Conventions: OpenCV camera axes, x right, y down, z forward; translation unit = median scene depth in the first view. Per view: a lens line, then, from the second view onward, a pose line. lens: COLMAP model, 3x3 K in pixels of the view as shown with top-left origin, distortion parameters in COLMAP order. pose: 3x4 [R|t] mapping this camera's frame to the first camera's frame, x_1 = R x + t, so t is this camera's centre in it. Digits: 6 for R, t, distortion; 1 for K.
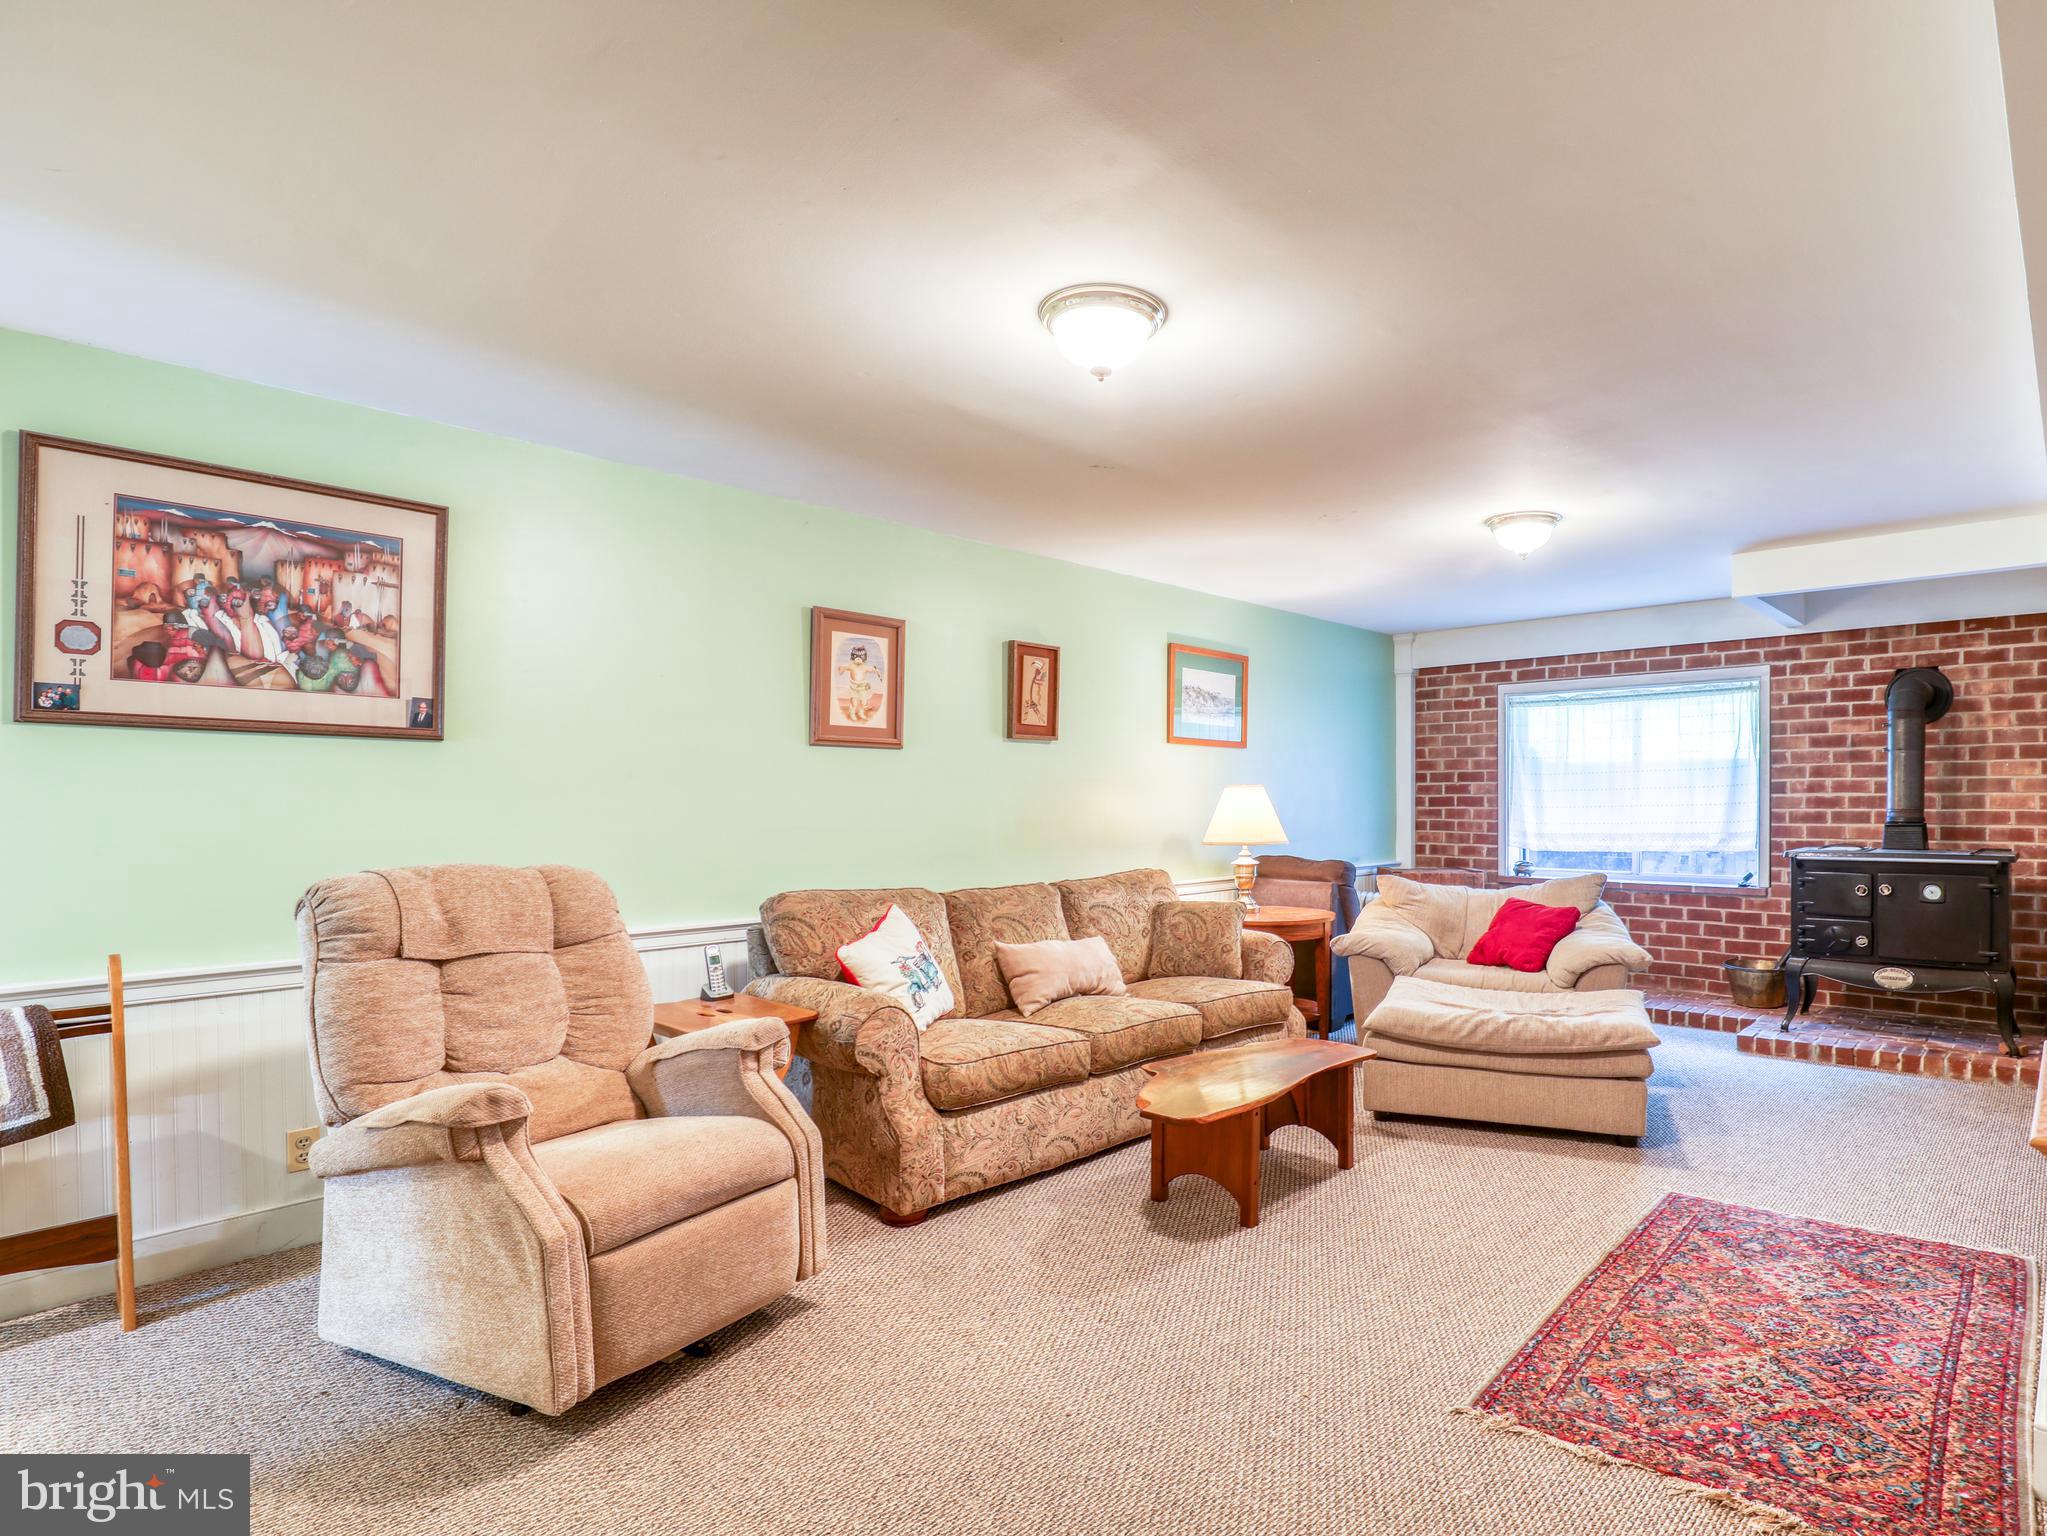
lens RADIAL K [[1064.1, 0, 1167.1], [0, 1064.1, 785.6], [0, 0, 1]] dist [-0.029159, 0.000969]
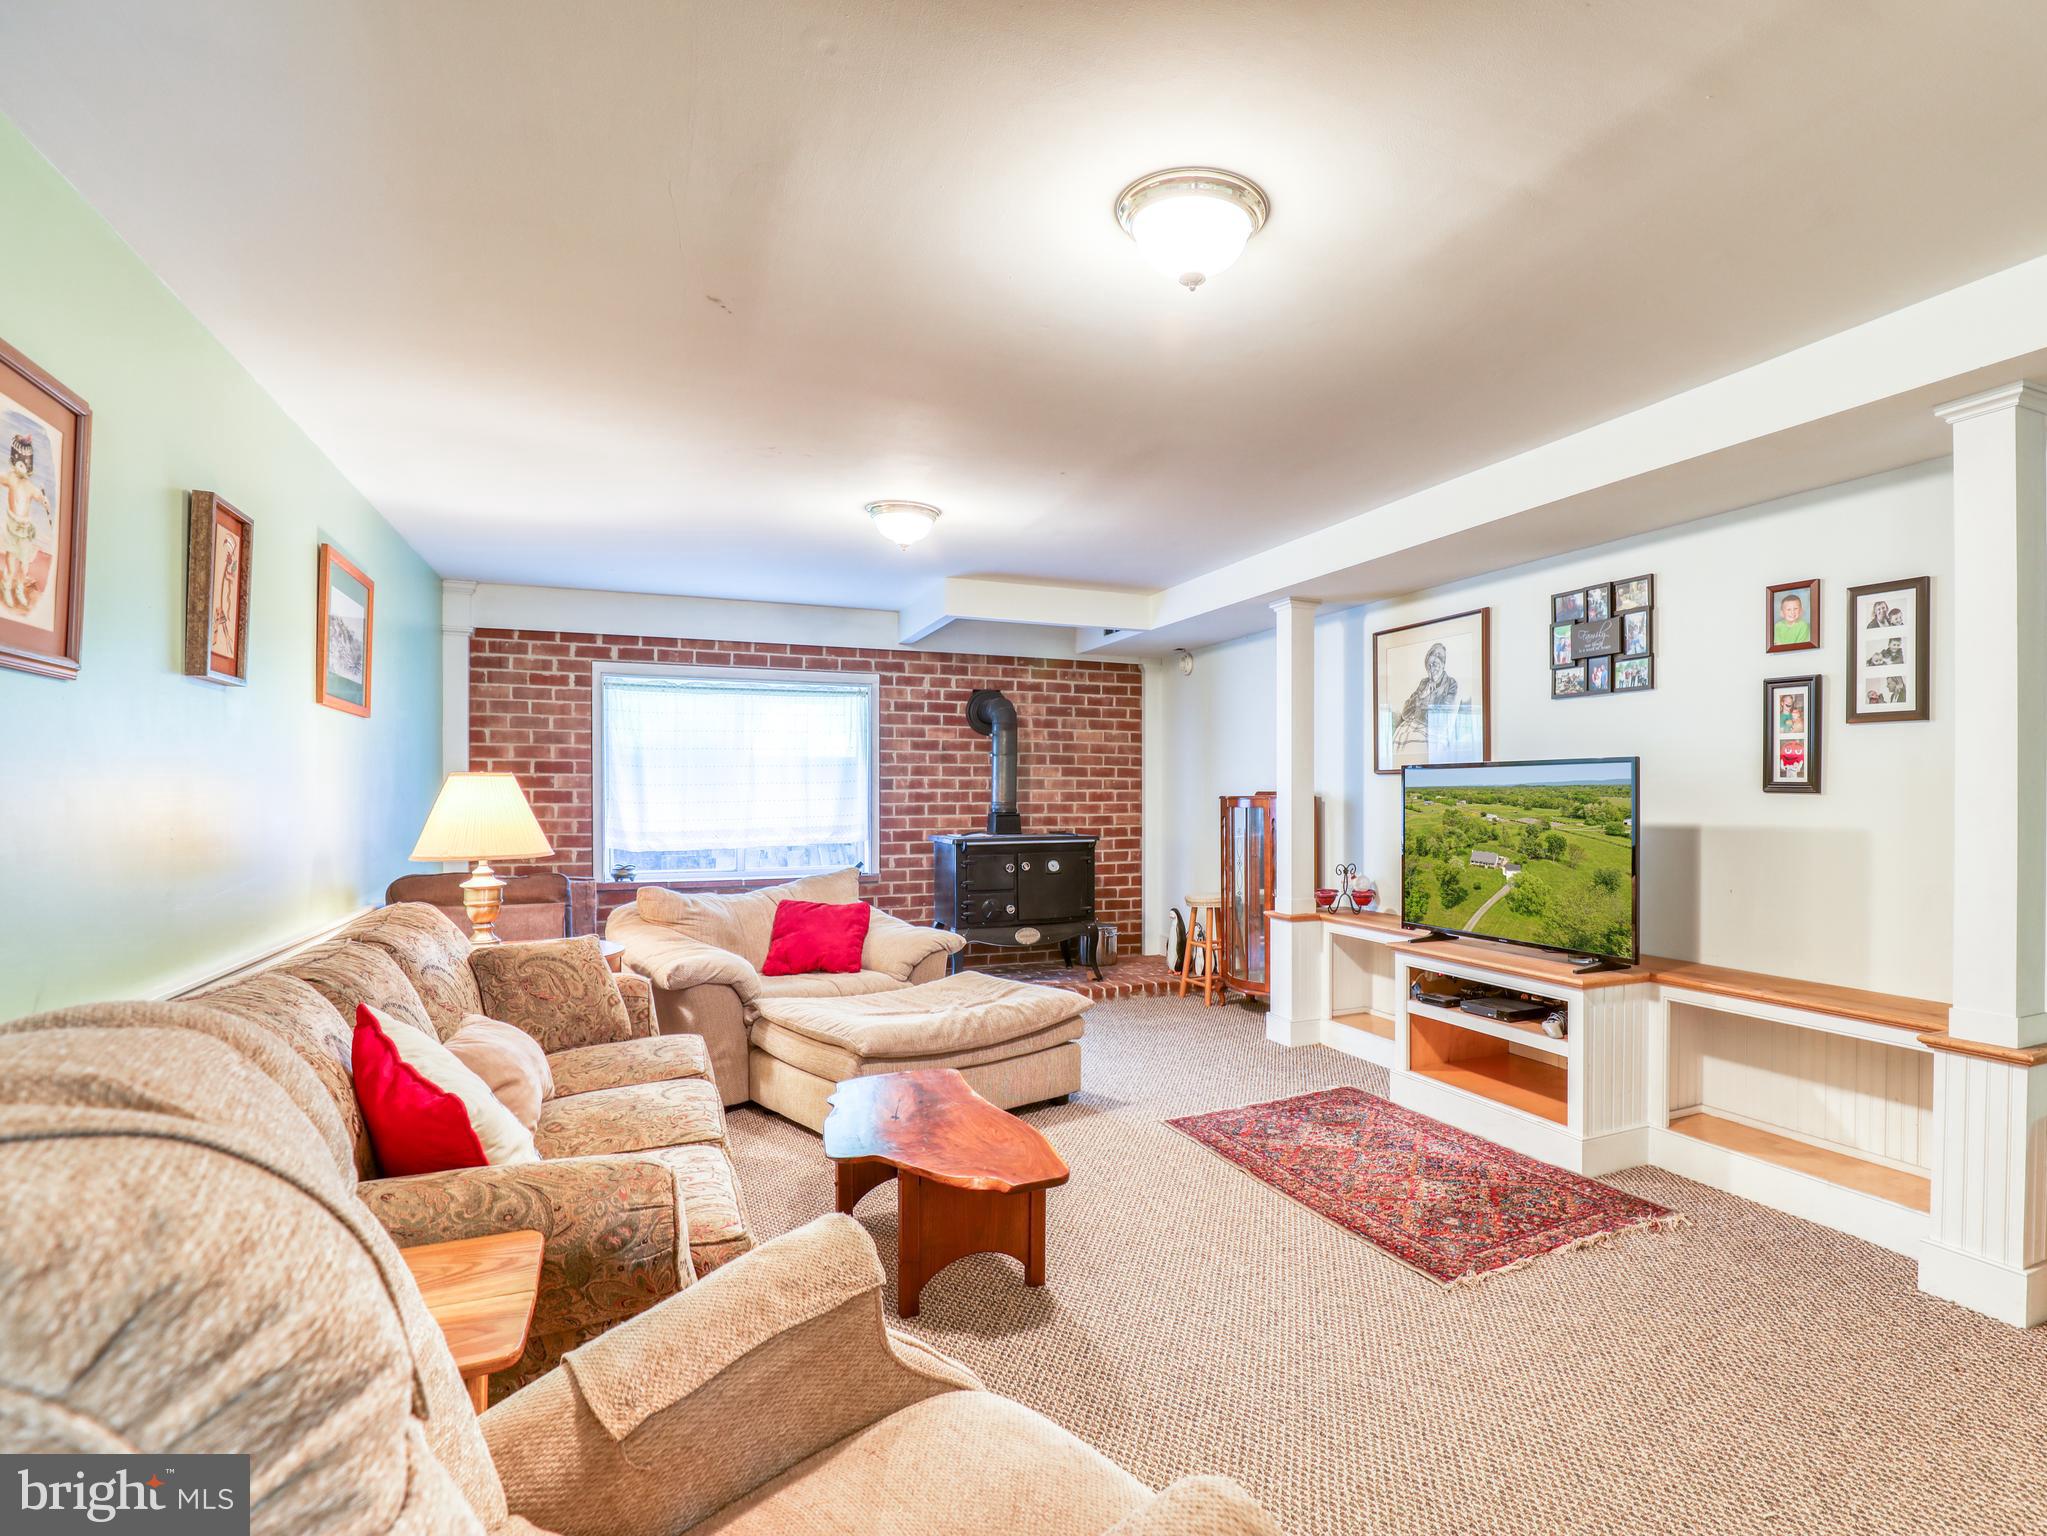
lens RADIAL K [[1072.9, 0, 1138.0], [0, 1072.9, 773.2], [0, 0, 1]] dist [-0.034660, 0.008405]
pose [[0.390049, 0.019154, 0.920595, -0.372036], [-0.011485, 0.999807, -0.015936, 0.005429], [-0.920722, -0.004357, 0.390194, 0.311412]]
